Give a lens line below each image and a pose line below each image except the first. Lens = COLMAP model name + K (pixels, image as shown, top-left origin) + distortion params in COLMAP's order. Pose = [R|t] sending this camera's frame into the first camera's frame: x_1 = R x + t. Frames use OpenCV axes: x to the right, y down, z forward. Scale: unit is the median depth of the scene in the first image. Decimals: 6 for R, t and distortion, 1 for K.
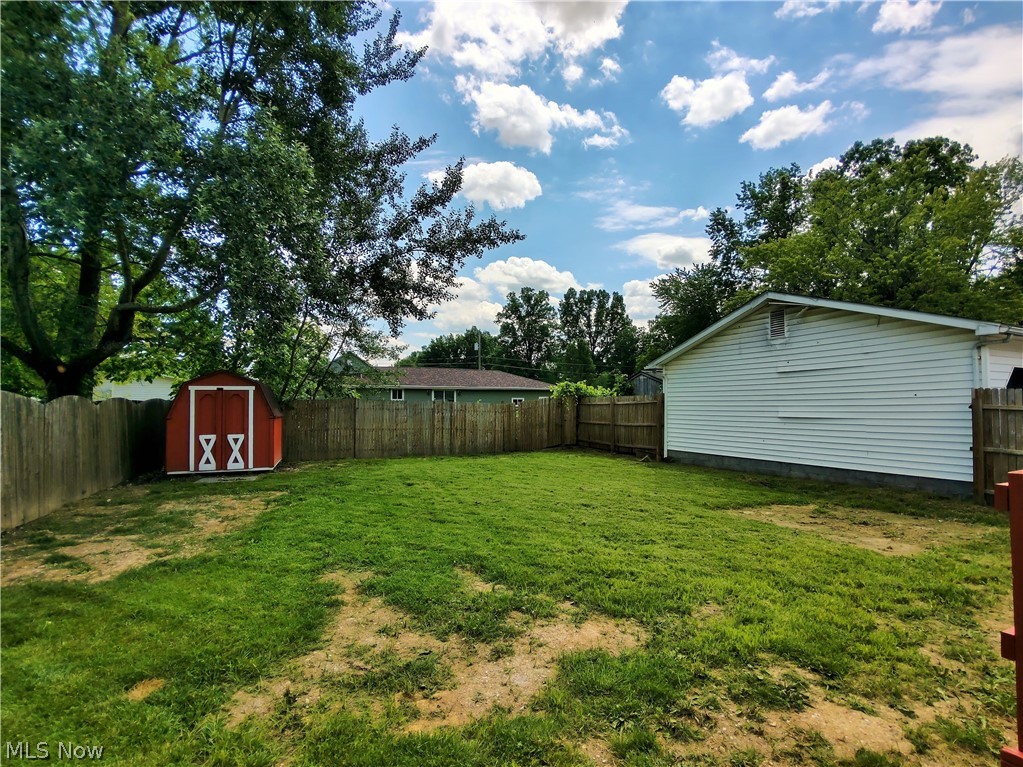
lens RADIAL K [[473.1, 0, 511.5], [0, 473.1, 383.5], [0, 0, 1]] dist [0.000377, -0.000096]
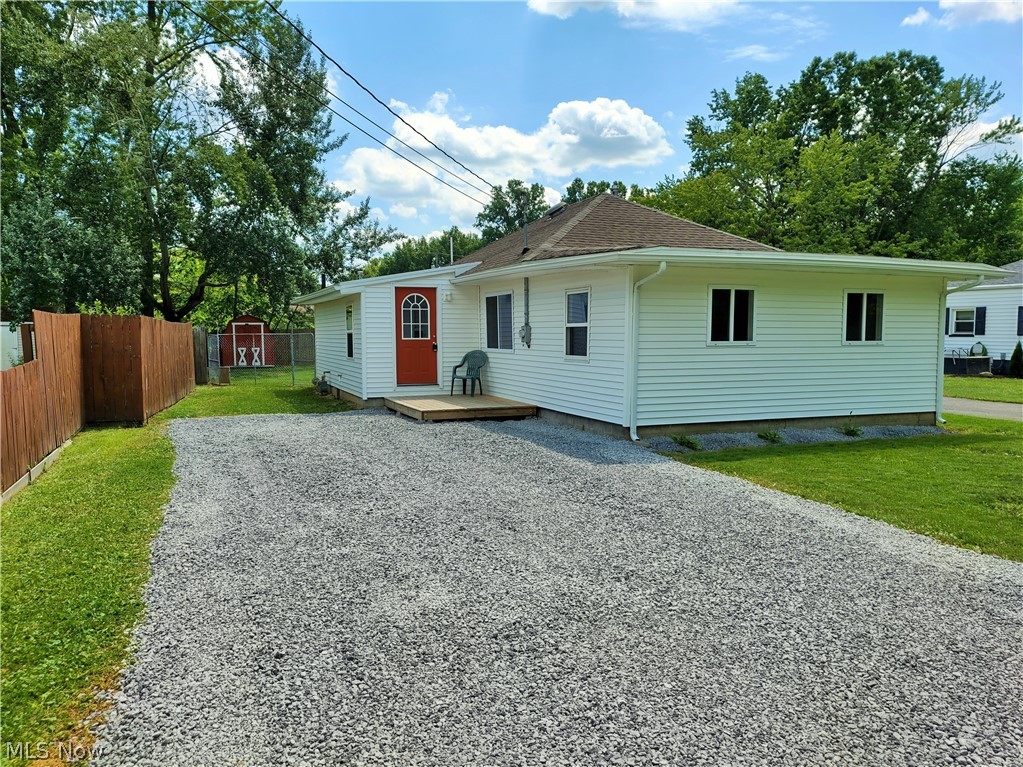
lens RADIAL K [[744.3, 0, 511.5], [0, 744.3, 383.5], [0, 0, 1]] dist [0.087075, -0.103356]
pose [[0.999523, 0.005910, -0.030327, 0.401537], [-0.002527, 0.993886, 0.110380, -0.063852], [0.030794, -0.110251, 0.993427, -1.463405]]
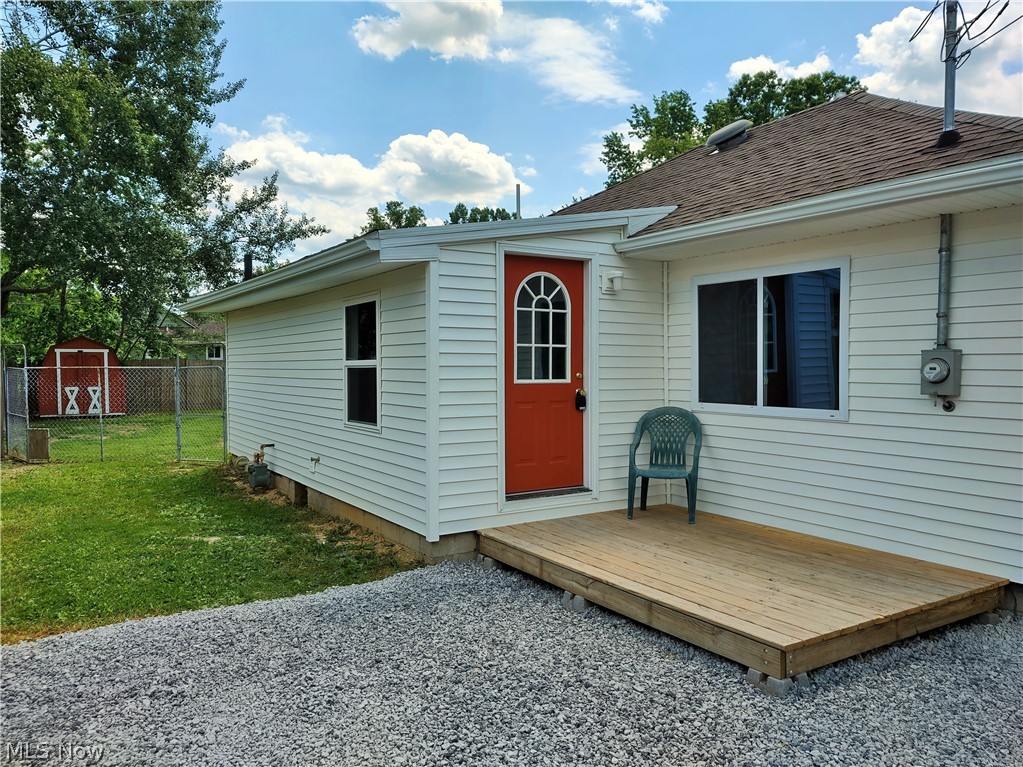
lens RADIAL K [[731.3, 0, 504.7], [0, 731.3, 381.7], [0, 0, 1]] dist [0.048607, 0.000790]
pose [[0.987666, 0.004021, 0.156523, 0.146524], [-0.014211, 0.997846, 0.064037, -0.037028], [-0.155928, -0.065471, 0.985596, -0.835037]]
